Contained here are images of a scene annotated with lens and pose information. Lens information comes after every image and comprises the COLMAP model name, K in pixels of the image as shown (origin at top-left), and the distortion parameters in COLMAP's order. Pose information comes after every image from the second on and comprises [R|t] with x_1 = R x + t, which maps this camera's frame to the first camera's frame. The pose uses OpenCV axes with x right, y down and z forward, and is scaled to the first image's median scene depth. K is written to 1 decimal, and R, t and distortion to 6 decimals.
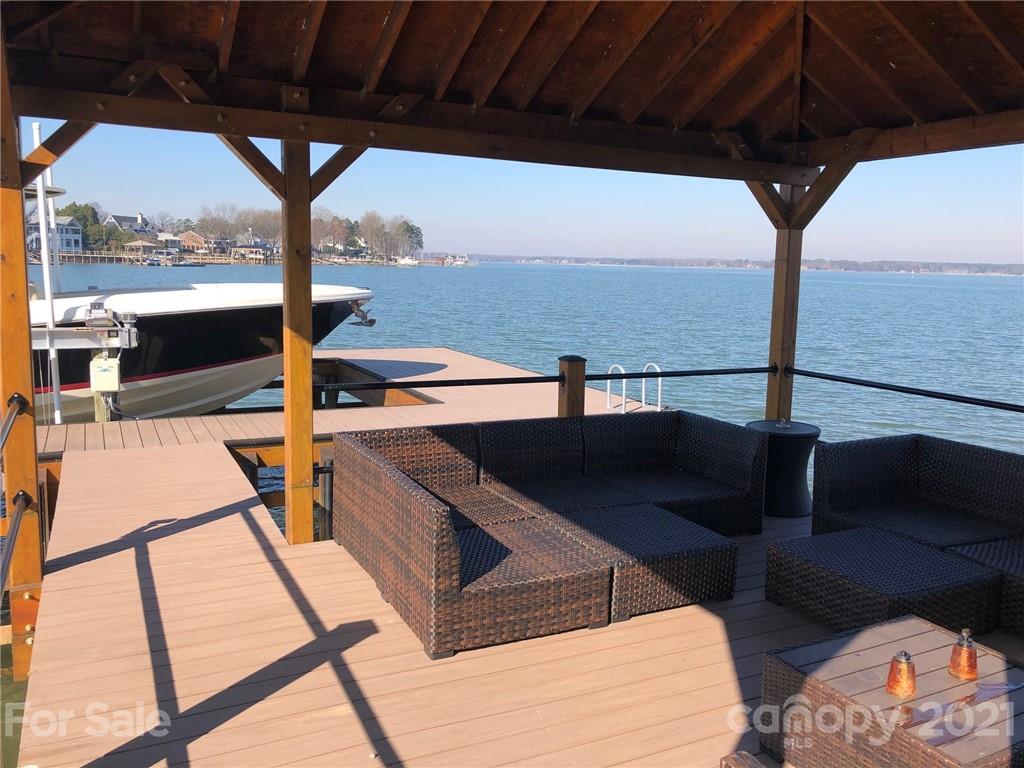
lens RADIAL K [[839.4, 0, 508.4], [0, 839.4, 380.6], [0, 0, 1]] dist [0.025939, -0.022370]
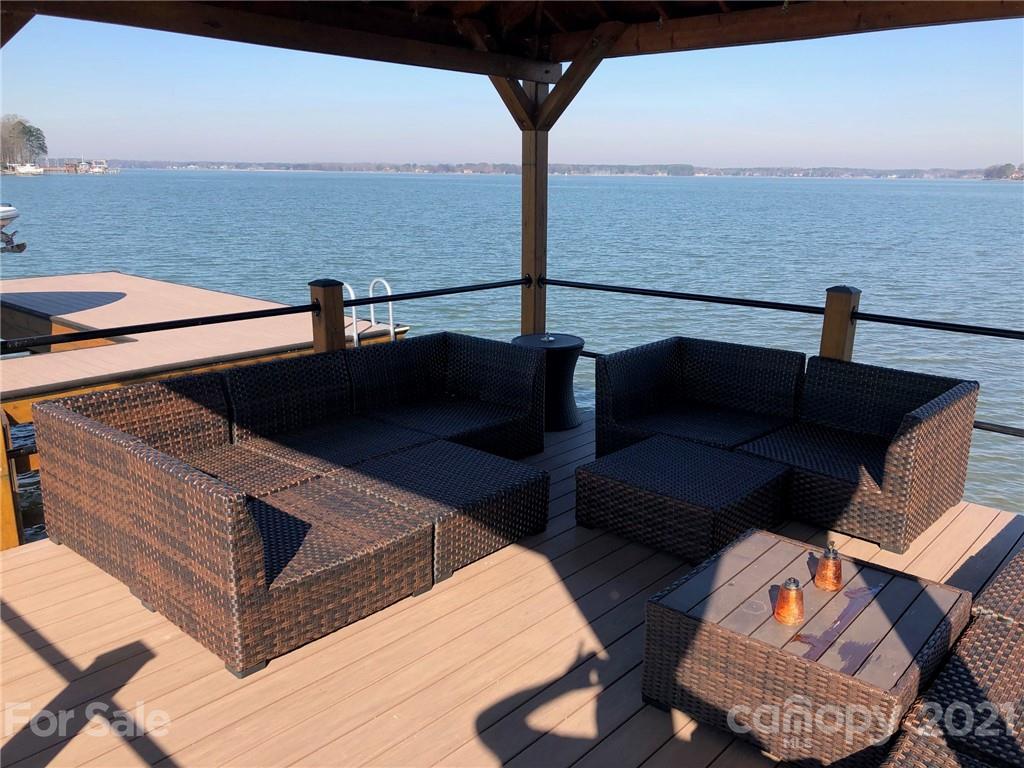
lens RADIAL K [[839.4, 0, 516.8], [0, 839.4, 386.2], [0, 0, 1]] dist [0.025939, -0.022370]
pose [[0.924390, -0.109302, 0.365454, -0.082063], [0.066635, 0.989607, 0.127429, -0.021881], [-0.375584, -0.093442, 0.922066, 0.137668]]
